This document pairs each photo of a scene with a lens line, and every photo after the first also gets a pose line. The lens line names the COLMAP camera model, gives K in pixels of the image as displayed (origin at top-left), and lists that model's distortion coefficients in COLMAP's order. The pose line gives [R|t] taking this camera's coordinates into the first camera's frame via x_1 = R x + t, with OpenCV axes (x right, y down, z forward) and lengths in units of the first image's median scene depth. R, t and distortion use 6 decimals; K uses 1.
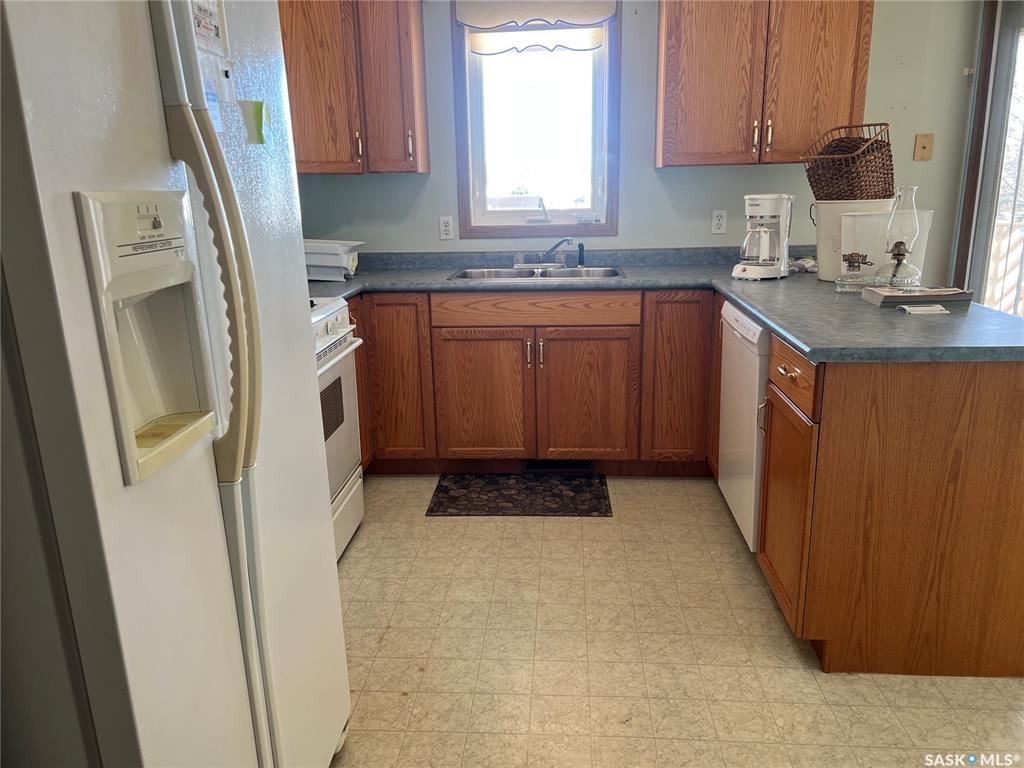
lens RADIAL K [[777.0, 0, 510.9], [0, 777.0, 385.7], [0, 0, 1]] dist [0.073214, -0.084952]
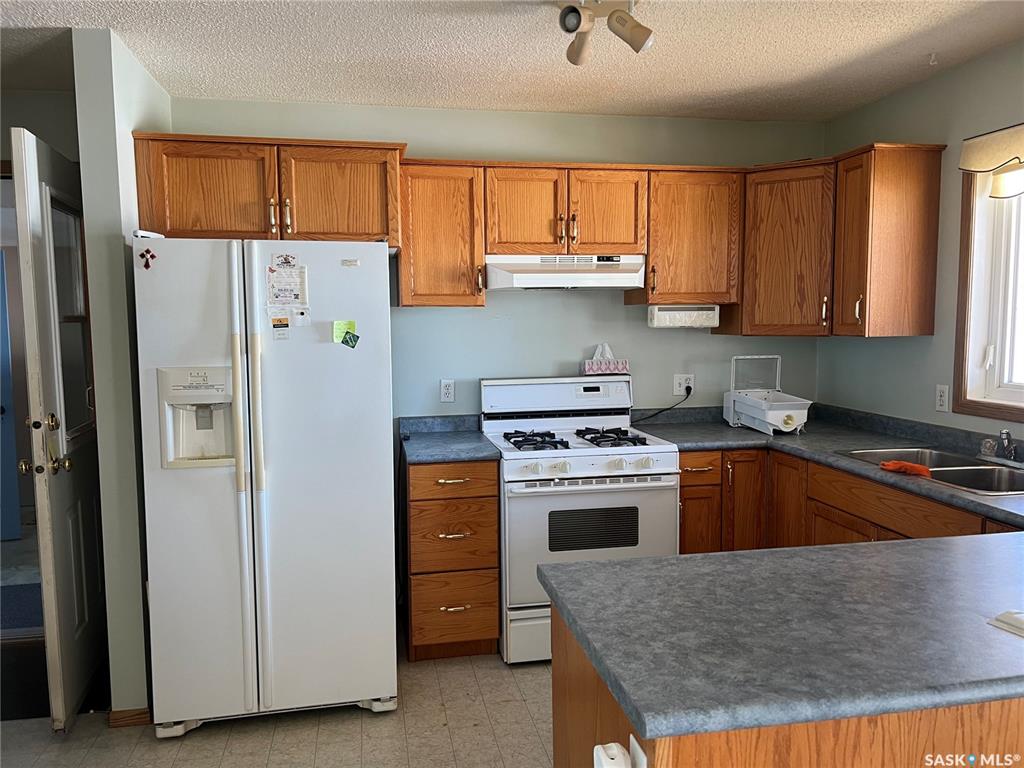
lens RADIAL K [[777.0, 0, 511.4], [0, 777.0, 388.5], [0, 0, 1]] dist [0.073214, -0.084952]
pose [[0.264552, 0.103693, -0.958781, 0.695732], [-0.234889, 0.971190, 0.040224, -0.155912], [0.935329, 0.214566, 0.281286, 0.364568]]
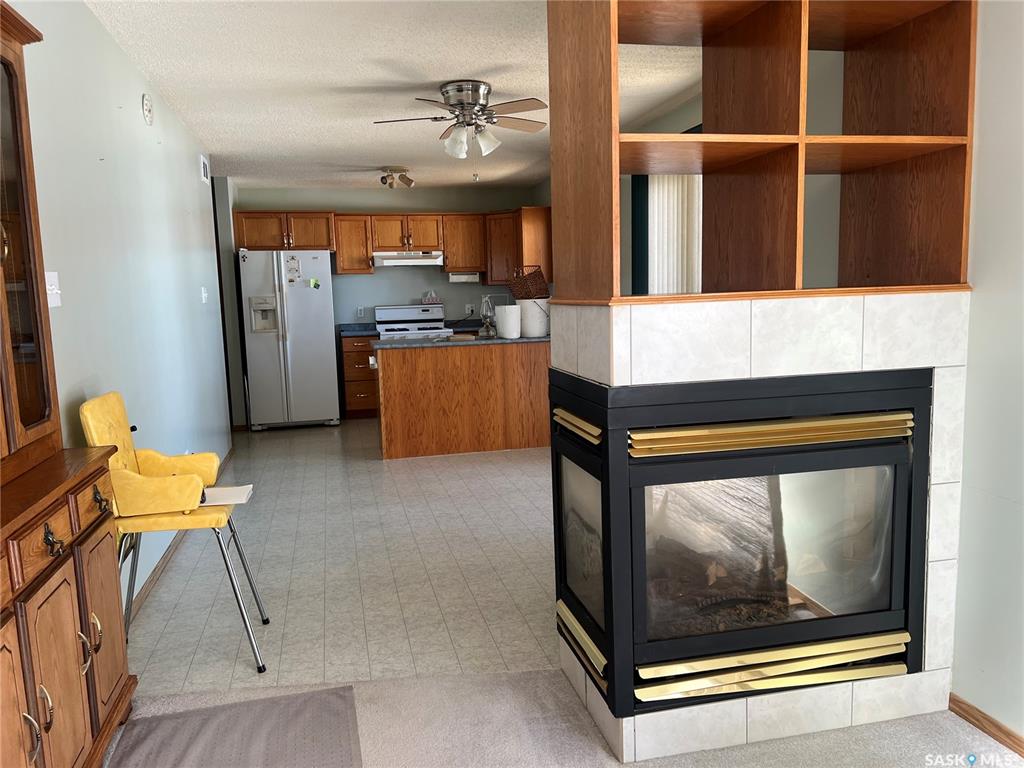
lens RADIAL K [[777.0, 0, 508.3], [0, 777.0, 404.8], [0, 0, 1]] dist [0.073214, -0.084952]
pose [[0.298224, 0.147868, -0.942973, 2.192892], [-0.215303, 0.972887, 0.084468, -0.109940], [0.929896, 0.177834, 0.321975, 0.275470]]
